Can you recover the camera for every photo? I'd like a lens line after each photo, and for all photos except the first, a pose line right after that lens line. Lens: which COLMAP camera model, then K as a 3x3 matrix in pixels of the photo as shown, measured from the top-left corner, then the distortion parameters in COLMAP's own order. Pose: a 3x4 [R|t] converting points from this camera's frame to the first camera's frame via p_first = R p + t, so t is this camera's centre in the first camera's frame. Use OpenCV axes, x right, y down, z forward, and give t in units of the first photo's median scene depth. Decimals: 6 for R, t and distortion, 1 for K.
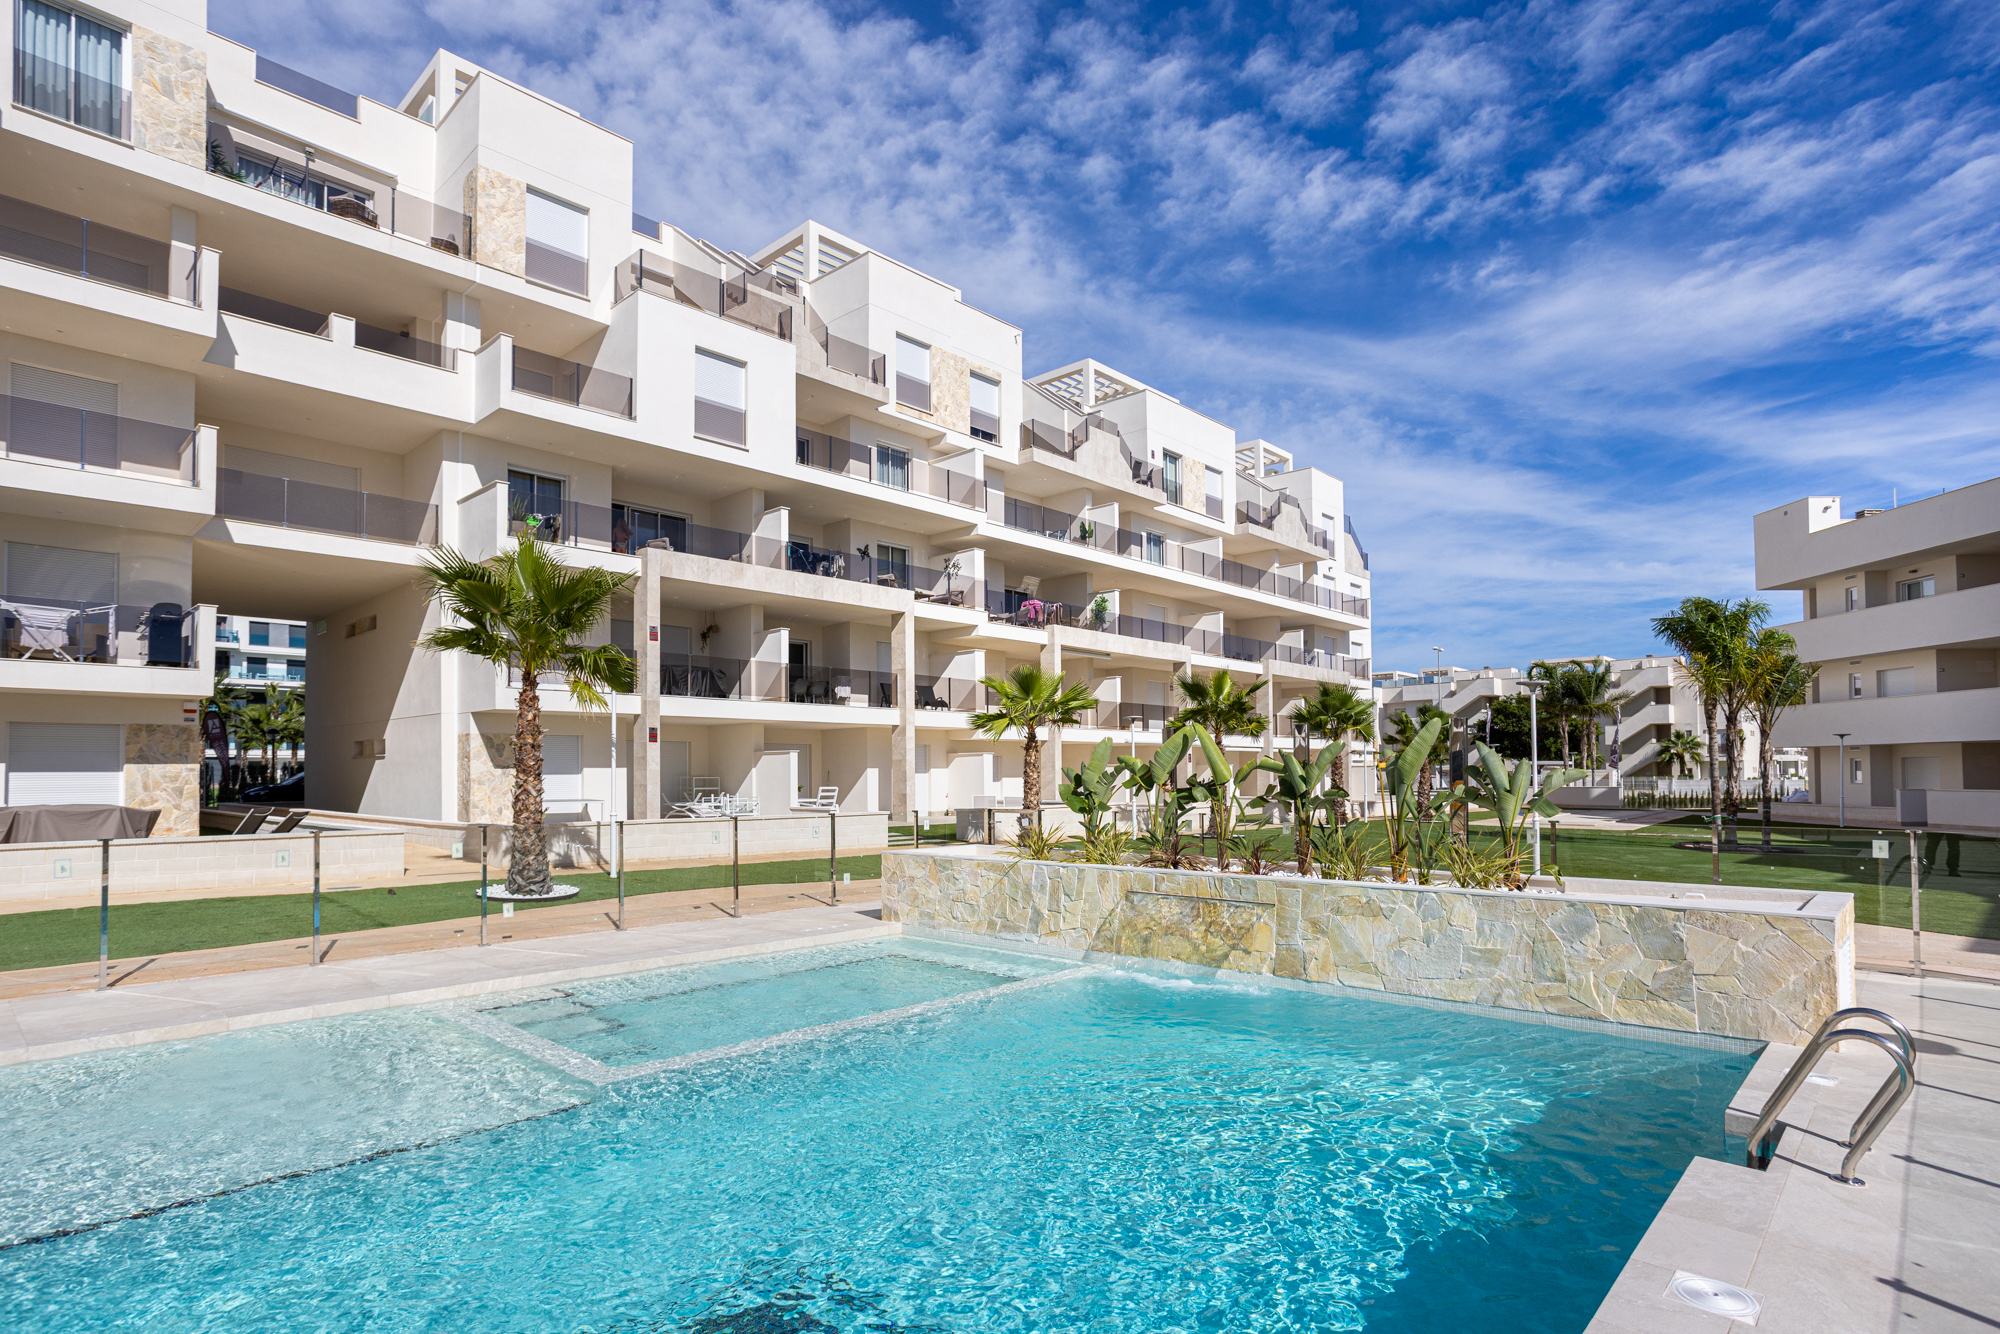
lens RADIAL K [[1059.8, 0, 995.1], [0, 1059.8, 781.6], [0, 0, 1]] dist [-0.045852, 0.022712]
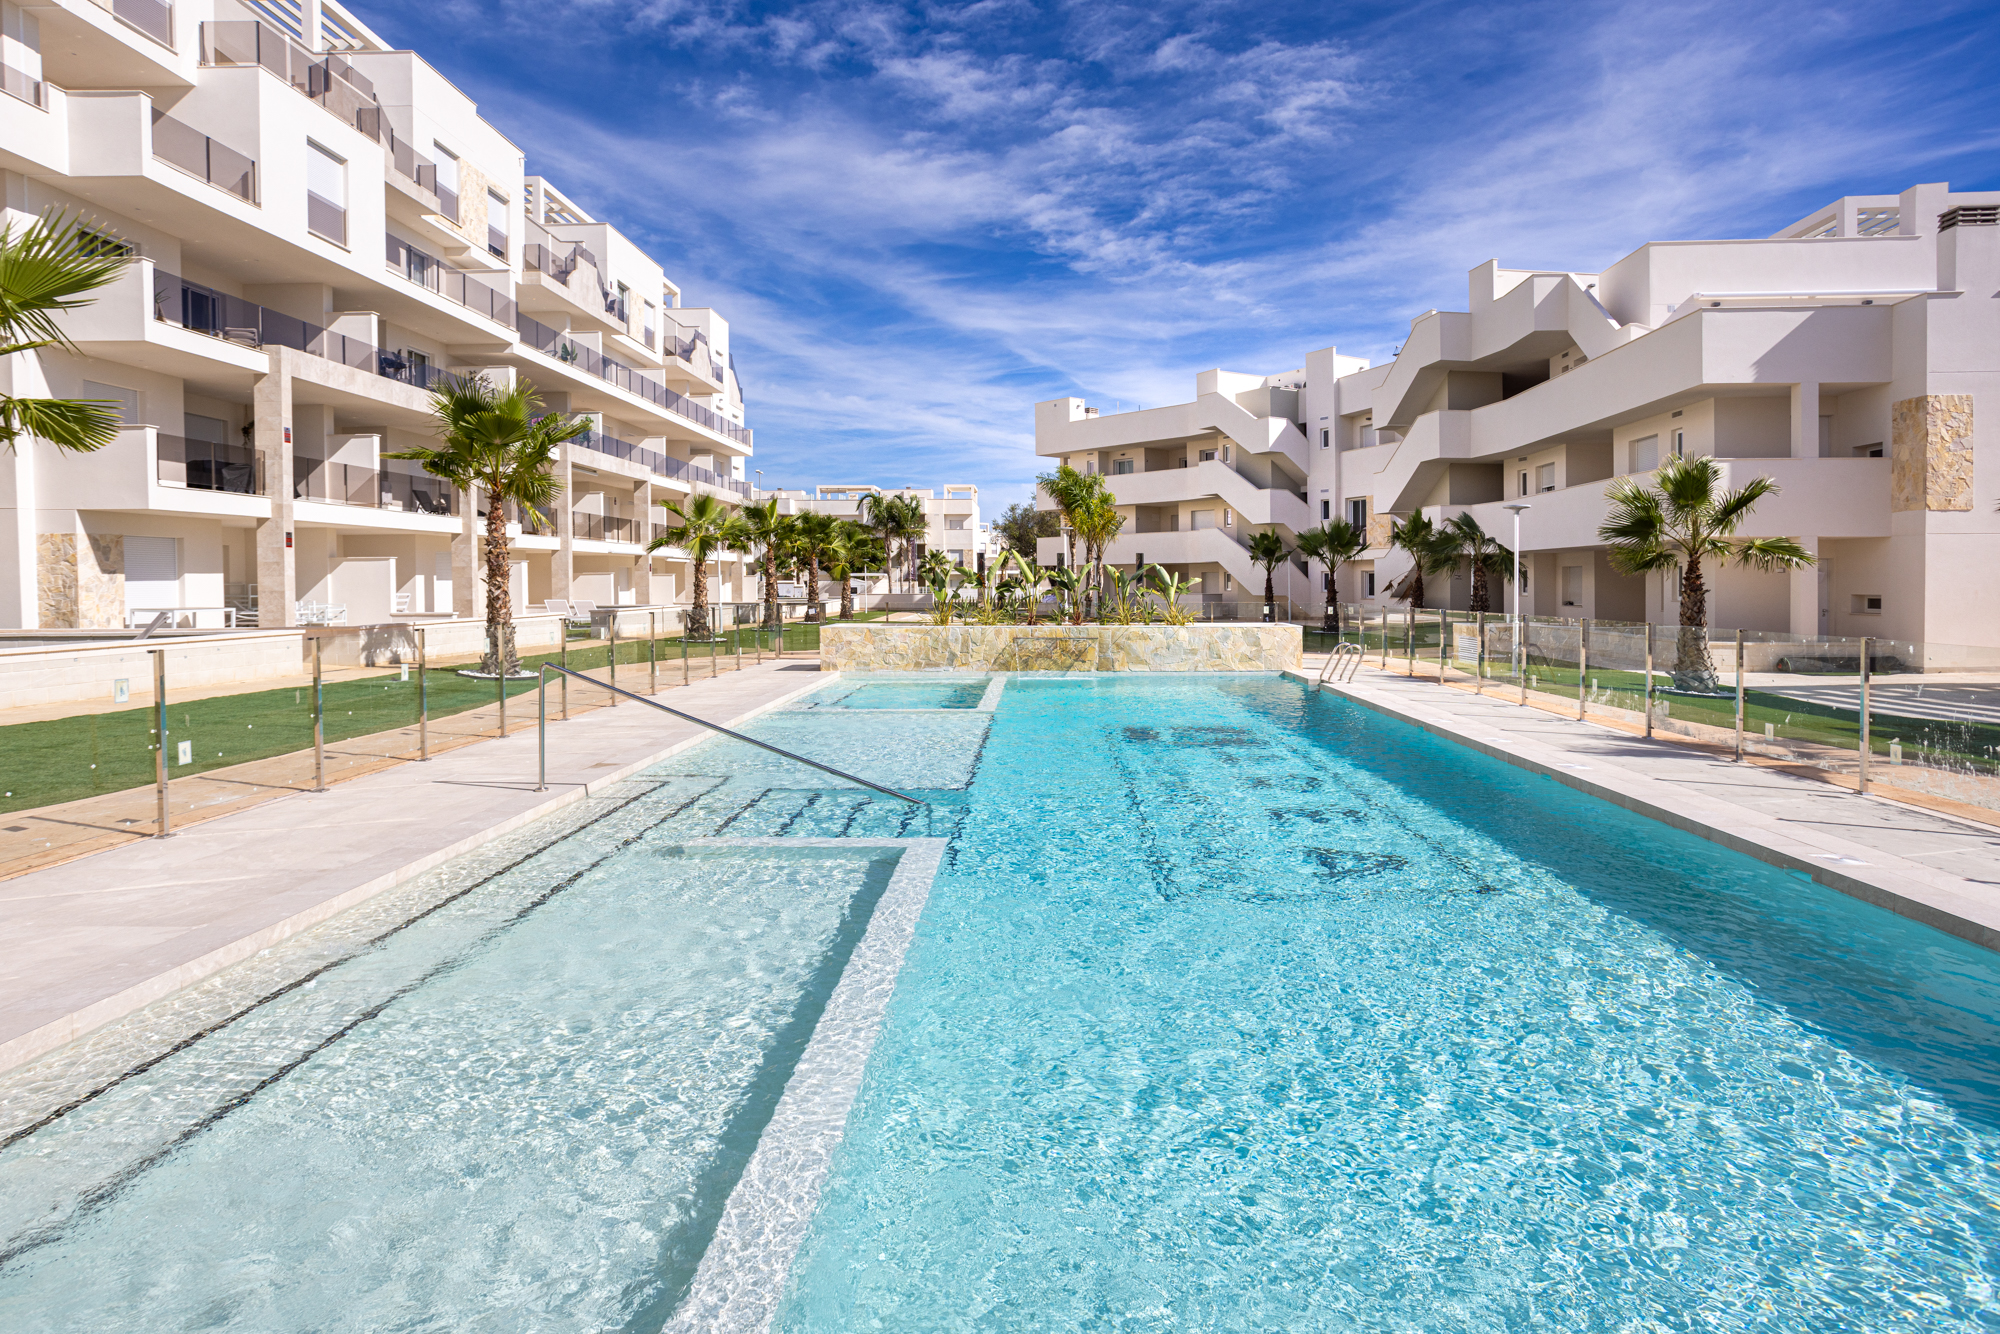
lens RADIAL K [[1115.8, 0, 1000.0], [0, 1115.8, 667.0], [0, 0, 1]] dist [-0.017497, 0.001356]
pose [[0.749428, -0.047383, 0.660388, -0.105387], [0.001920, 0.997587, 0.069398, 0.000980], [-0.662083, -0.050741, 0.747711, -0.045134]]
